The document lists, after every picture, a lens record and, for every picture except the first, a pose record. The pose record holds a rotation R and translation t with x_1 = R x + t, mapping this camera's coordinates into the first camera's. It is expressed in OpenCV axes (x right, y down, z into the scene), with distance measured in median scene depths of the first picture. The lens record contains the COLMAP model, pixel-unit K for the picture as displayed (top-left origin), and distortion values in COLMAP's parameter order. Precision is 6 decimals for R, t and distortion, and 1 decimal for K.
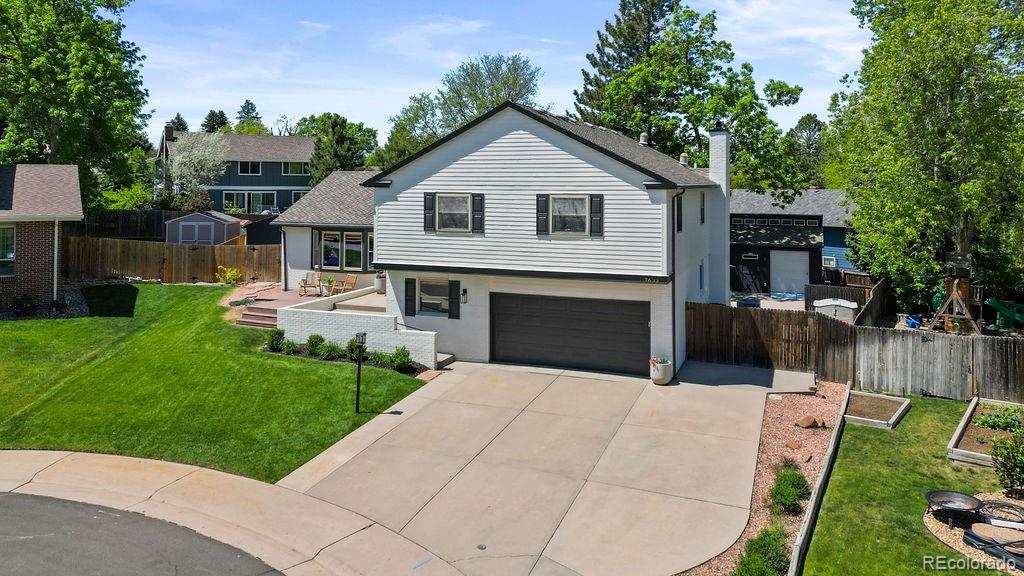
lens RADIAL K [[749.5, 0, 512.2], [0, 749.5, 198.5], [0, 0, 1]] dist [0.005075, -0.000079]
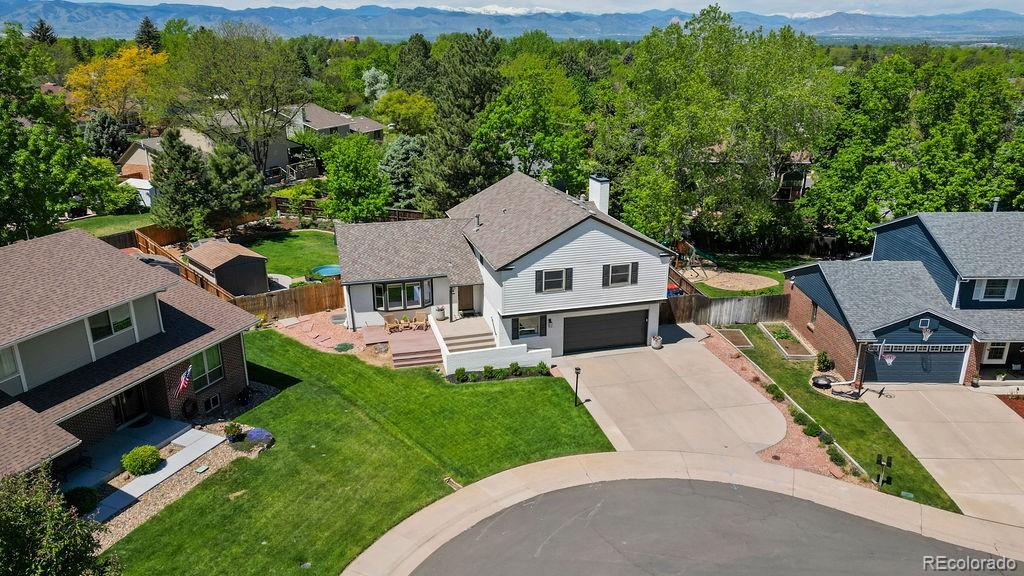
lens RADIAL K [[740.3, 0, 512.0], [0, 740.3, 288.0], [0, 0, 1]] dist [0.011043, -0.002123]
pose [[0.804279, -0.194447, 0.561539, -1.088405], [0.014432, 0.951063, 0.308660, -0.477777], [-0.594077, -0.240144, 0.767726, -0.230978]]
